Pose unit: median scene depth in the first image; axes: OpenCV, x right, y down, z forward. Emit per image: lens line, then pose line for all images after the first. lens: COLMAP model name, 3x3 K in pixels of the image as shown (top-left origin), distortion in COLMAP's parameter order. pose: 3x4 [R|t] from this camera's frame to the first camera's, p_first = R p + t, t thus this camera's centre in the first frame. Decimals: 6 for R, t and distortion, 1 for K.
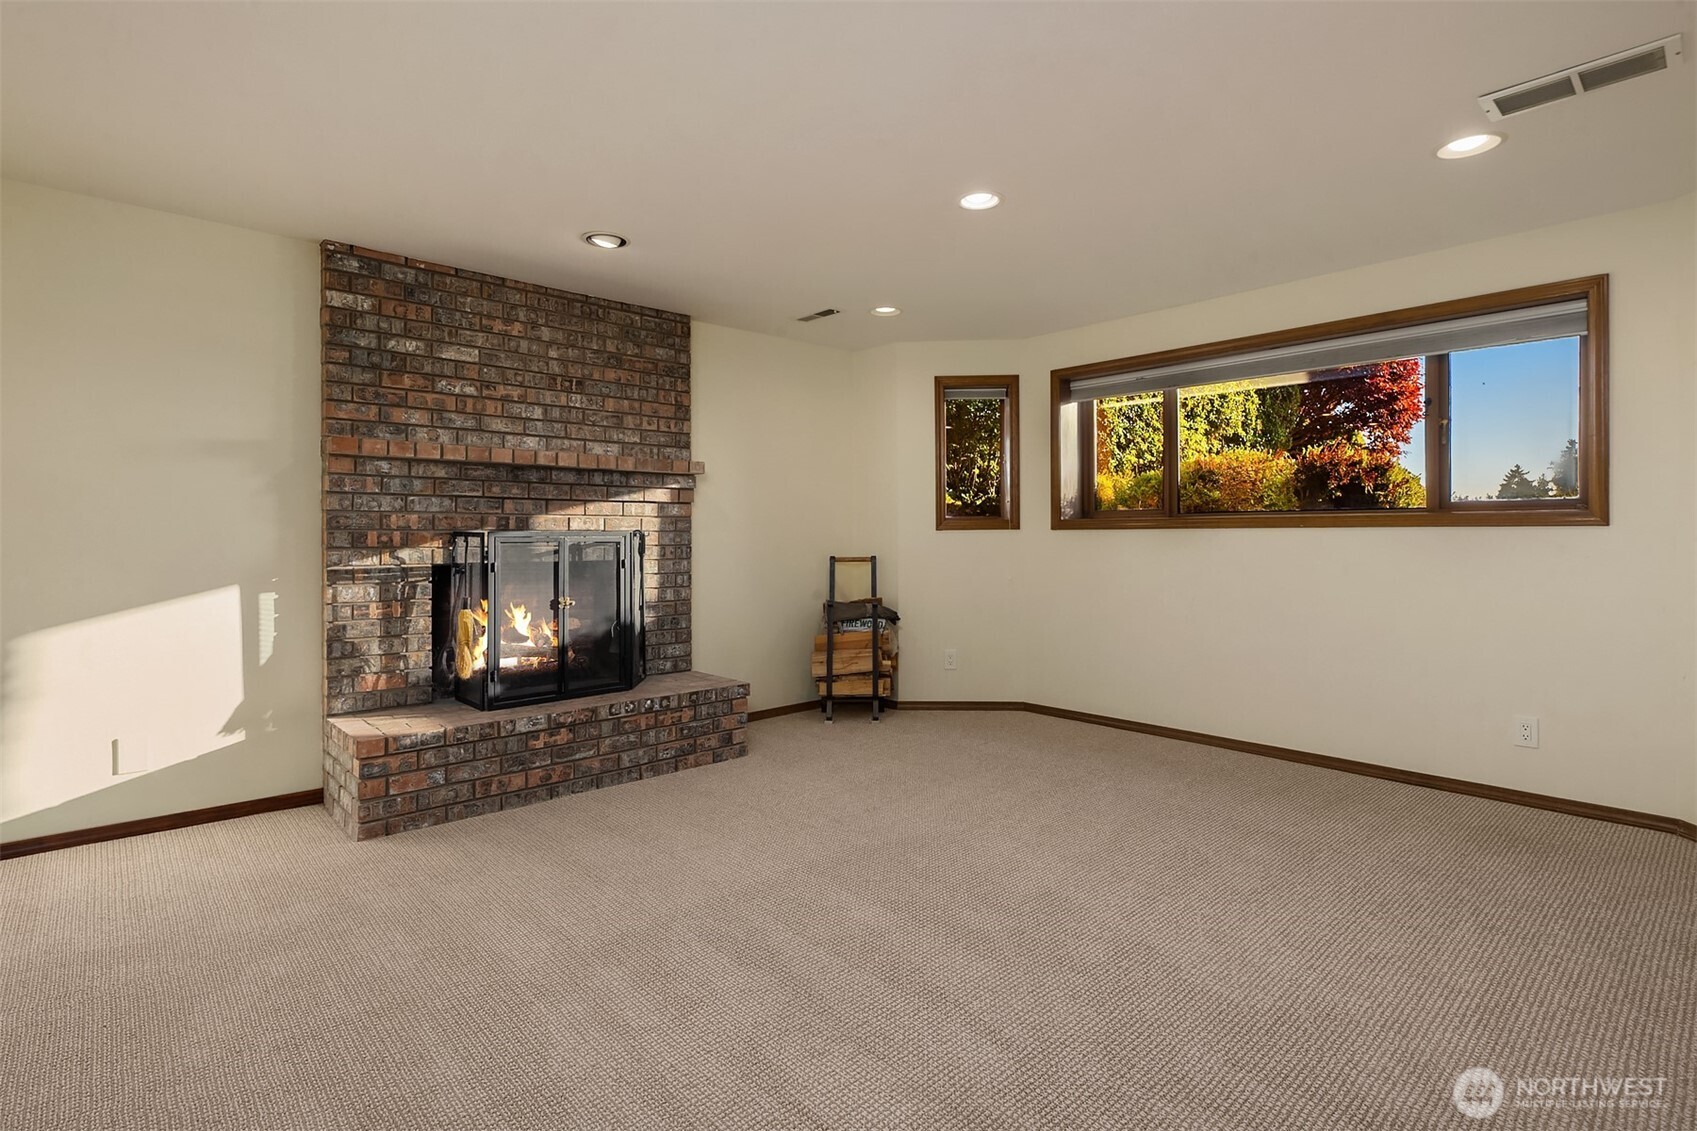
lens RADIAL K [[818.1, 0, 849.4], [0, 818.1, 535.9], [0, 0, 1]] dist [0.000552, -0.000326]
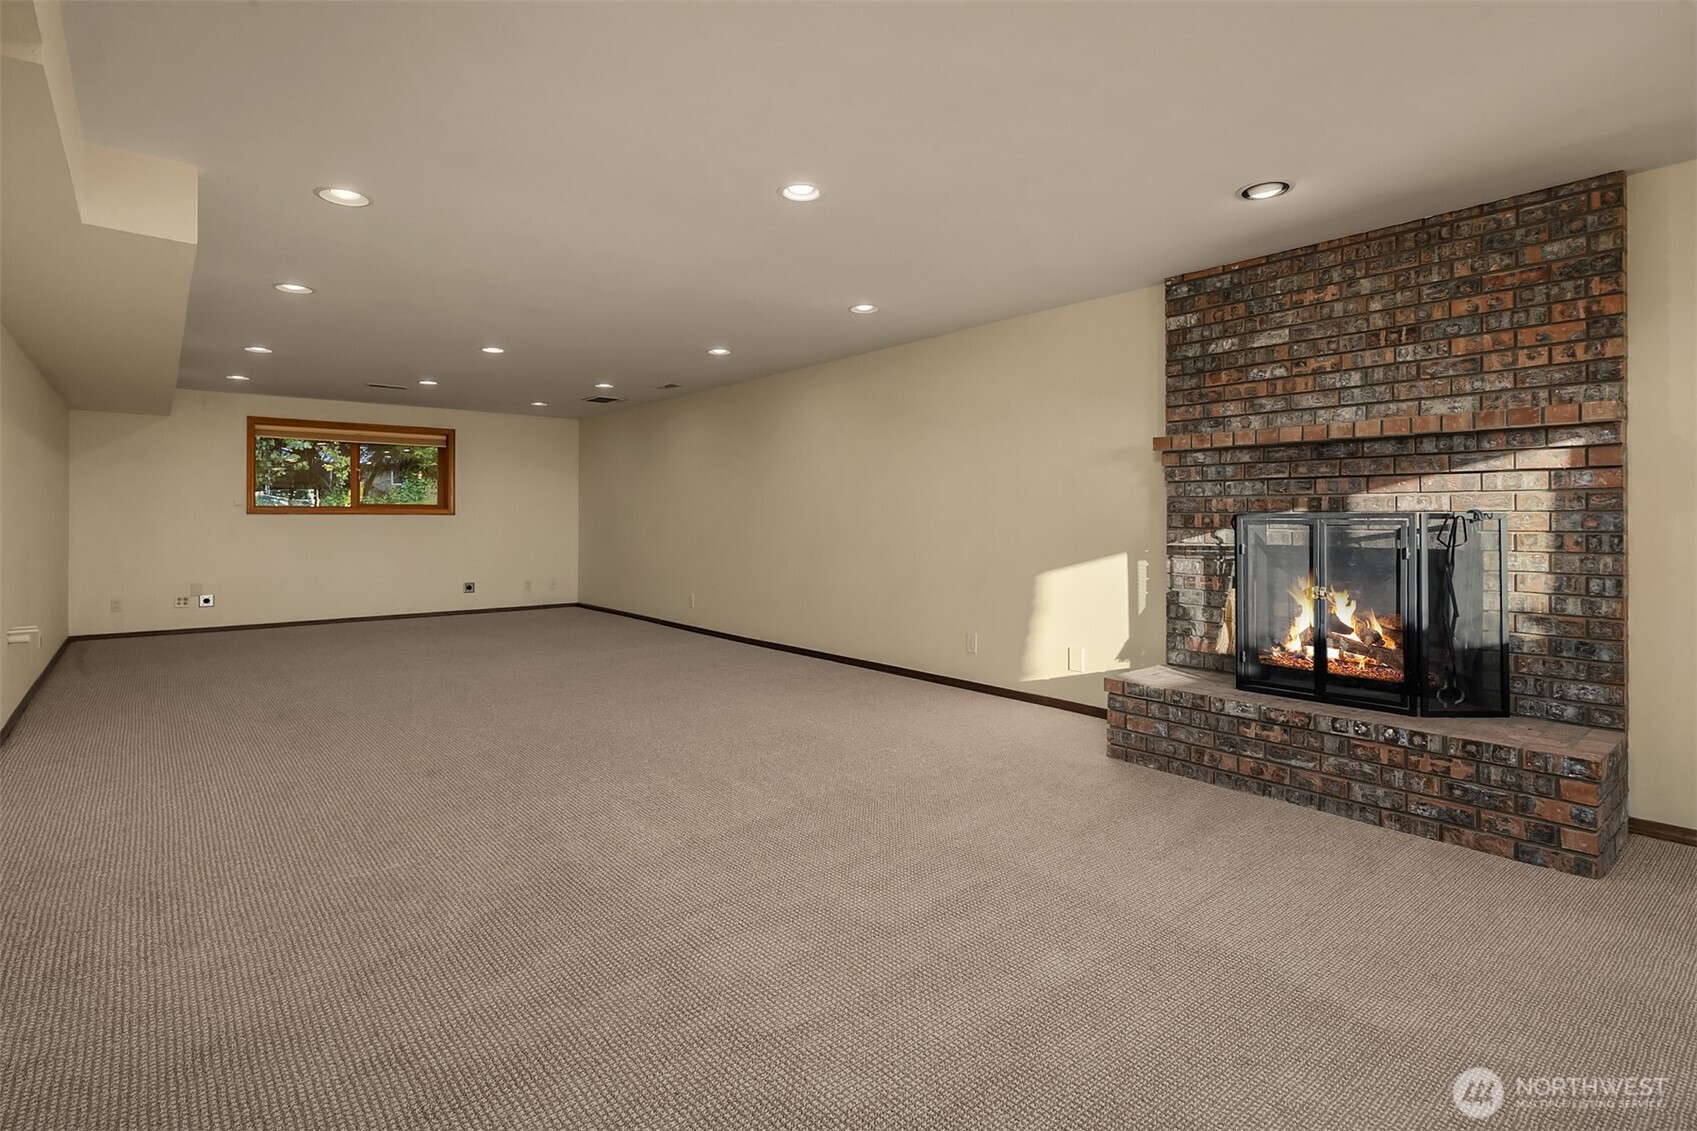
lens RADIAL K [[812.8, 0, 848.8], [0, 812.8, 514.8], [0, 0, 1]] dist [0.005976, -0.005786]
pose [[-0.038170, -0.003148, -0.999266, 0.535693], [-0.000332, 0.999995, -0.003137, -0.000365], [0.999271, 0.000212, -0.038171, 0.501016]]
